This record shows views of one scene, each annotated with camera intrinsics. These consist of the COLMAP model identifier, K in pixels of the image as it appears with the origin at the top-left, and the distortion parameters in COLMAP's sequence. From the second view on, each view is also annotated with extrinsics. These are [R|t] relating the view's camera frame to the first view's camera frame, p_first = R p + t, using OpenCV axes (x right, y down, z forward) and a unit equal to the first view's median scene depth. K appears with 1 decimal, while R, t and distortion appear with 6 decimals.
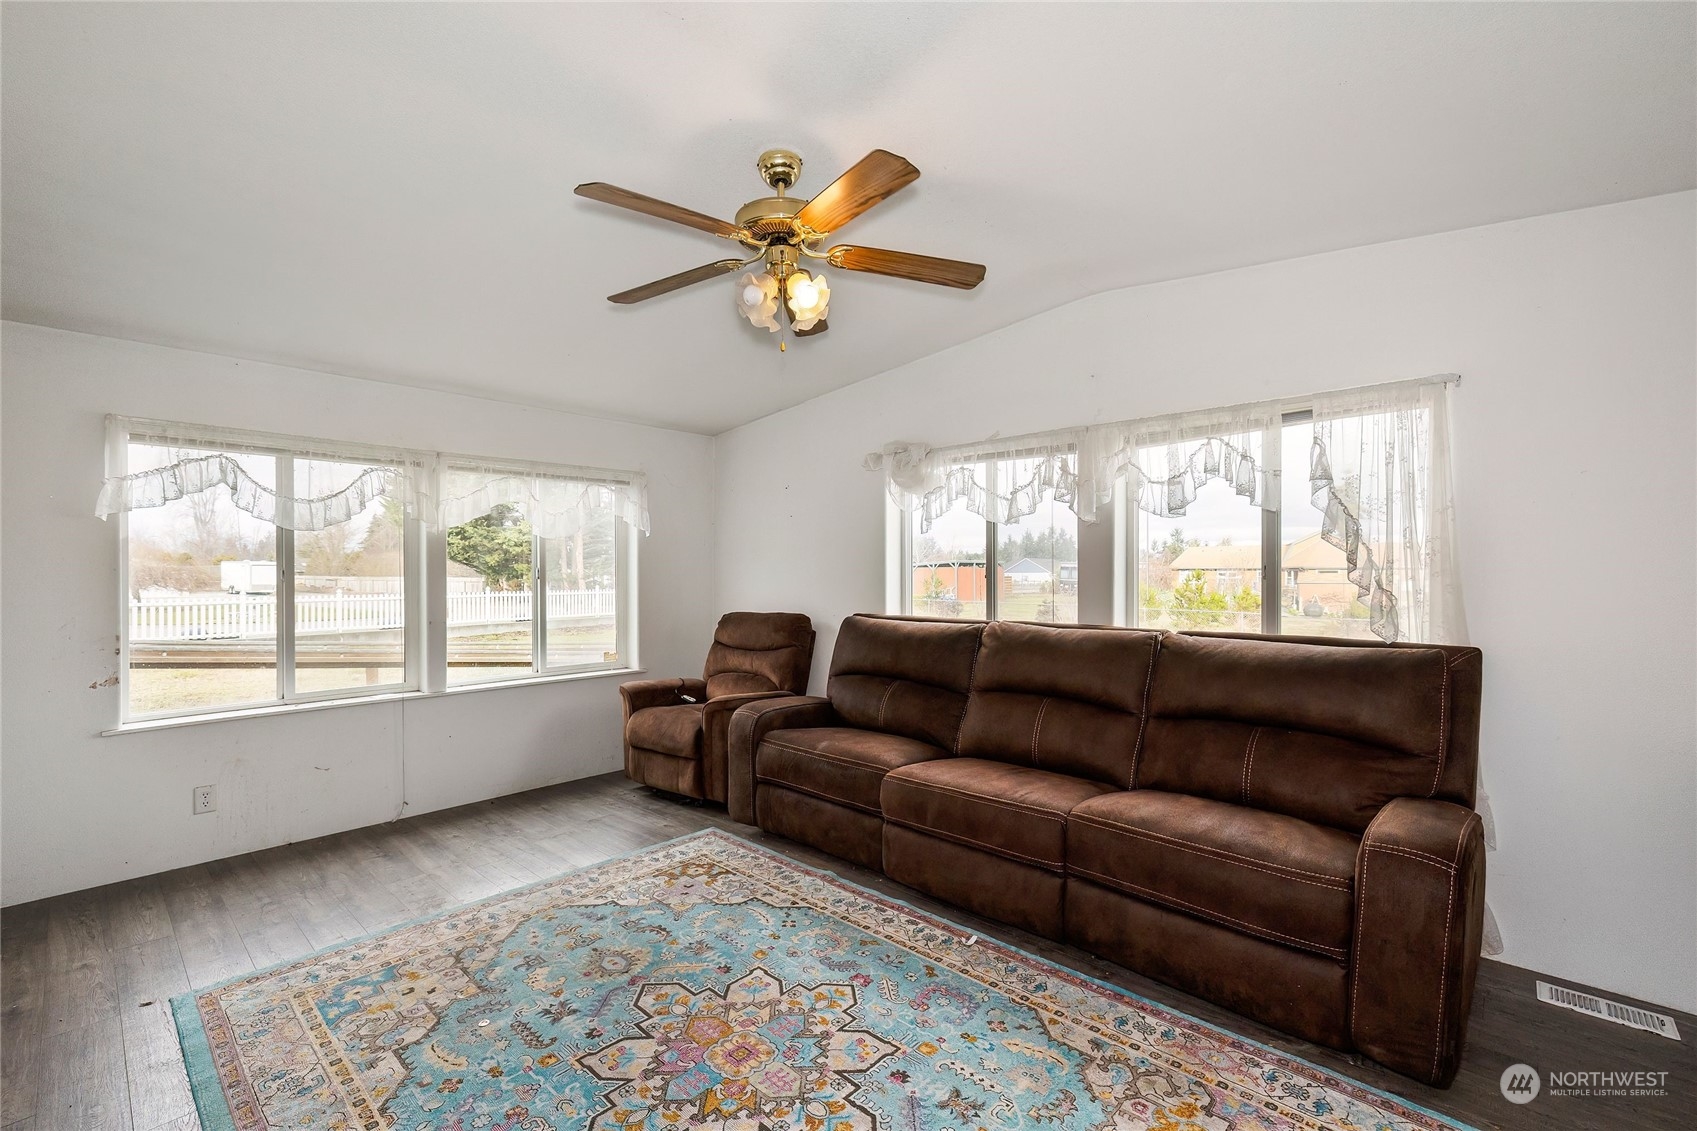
lens RADIAL K [[723.9, 0, 845.0], [0, 723.9, 570.6], [0, 0, 1]] dist [-0.000916, -0.000046]
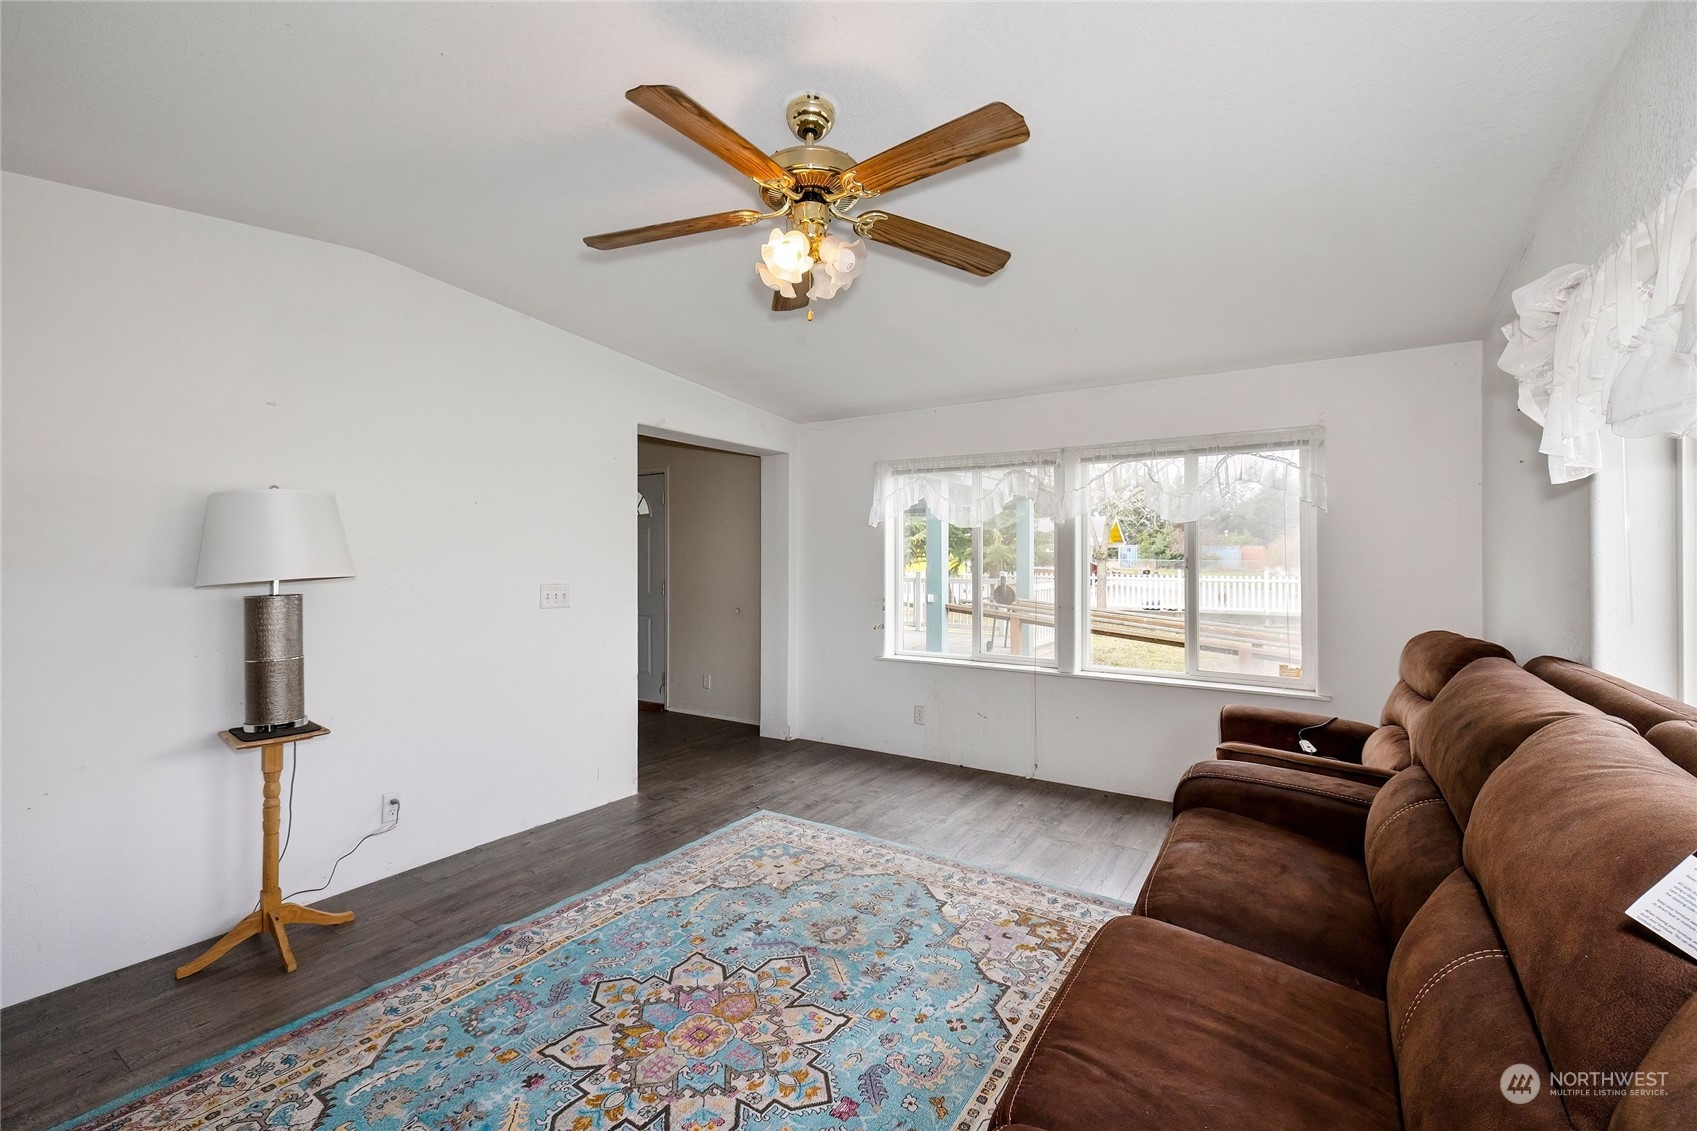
lens RADIAL K [[730.5, 0, 839.5], [0, 730.5, 549.4], [0, 0, 1]] dist [-0.000894, 0.000035]
pose [[0.163223, -0.002339, -0.986586, 0.666535], [0.000418, 0.999997, -0.002301, -0.017087], [0.986589, -0.000037, 0.163224, 0.743869]]
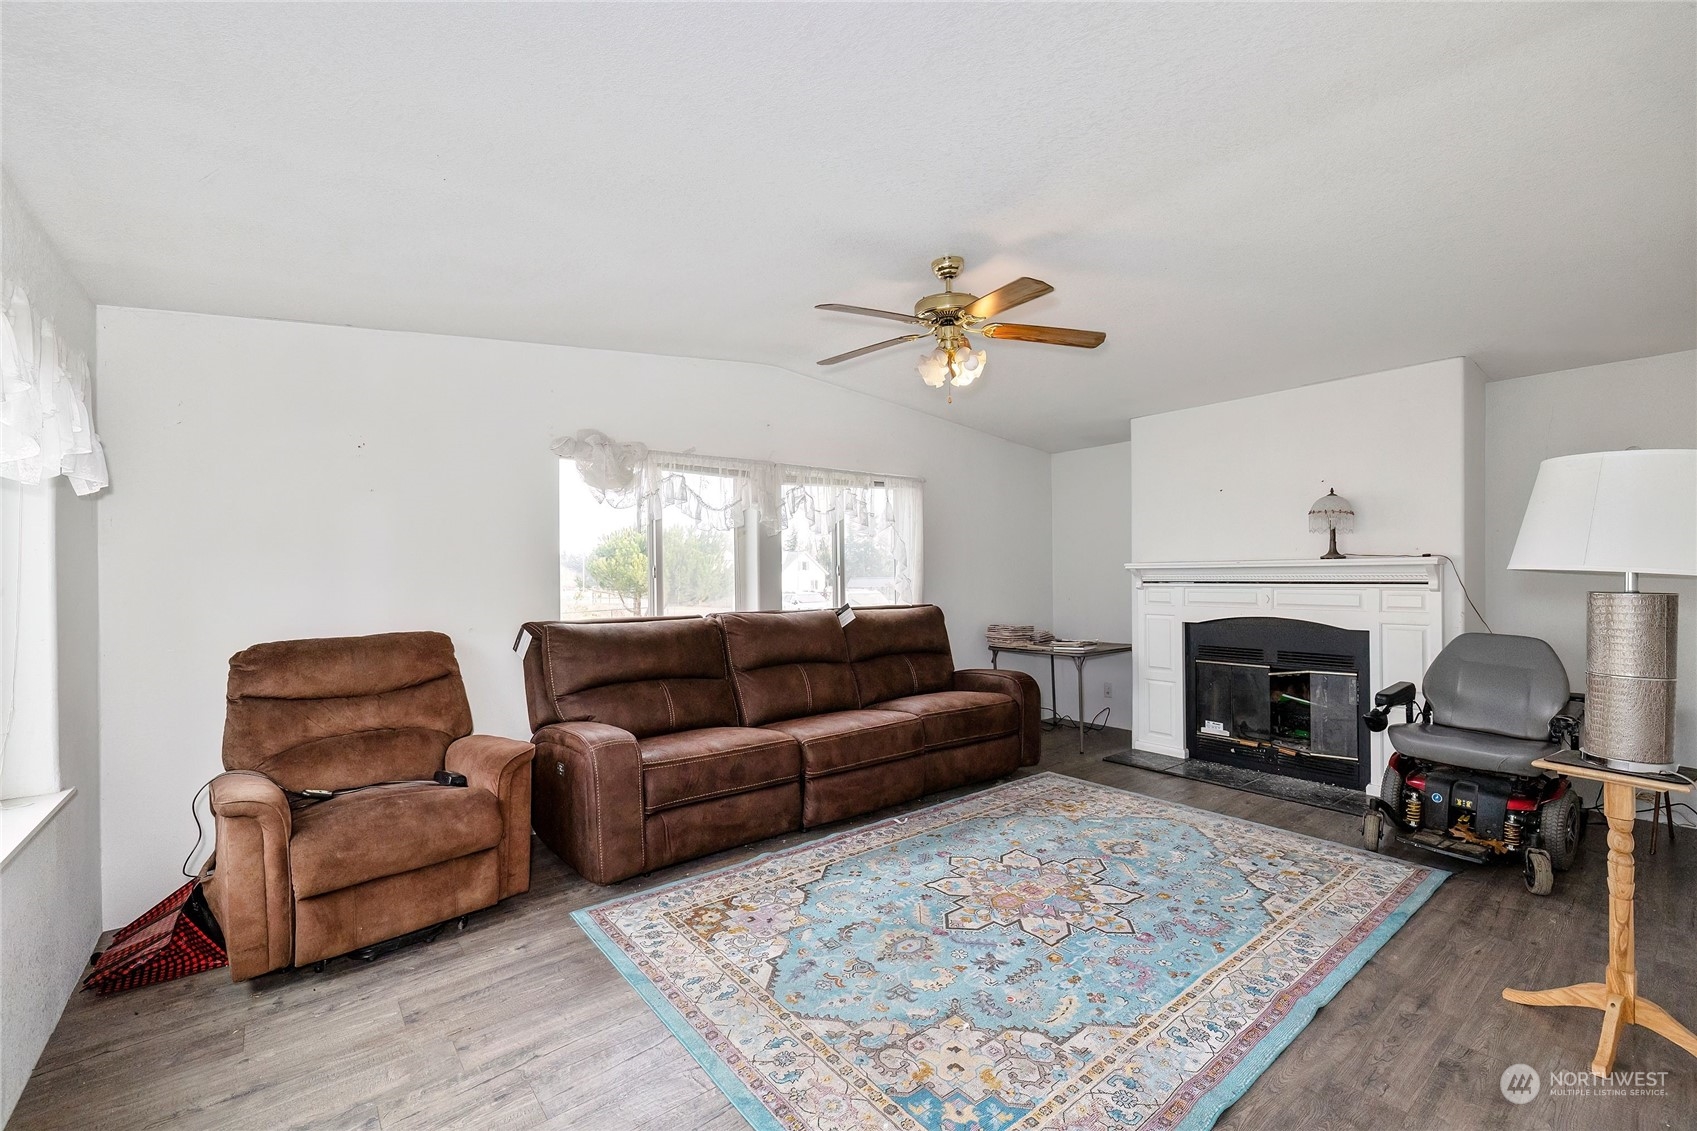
lens RADIAL K [[723.9, 0, 845.0], [0, 723.9, 570.6], [0, 0, 1]] dist [-0.000916, -0.000046]
pose [[0.144334, 0.006899, 0.989505, -1.210922], [0.010502, 0.999909, -0.008503, 0.016228], [-0.989473, 0.011619, 0.144249, 0.838249]]
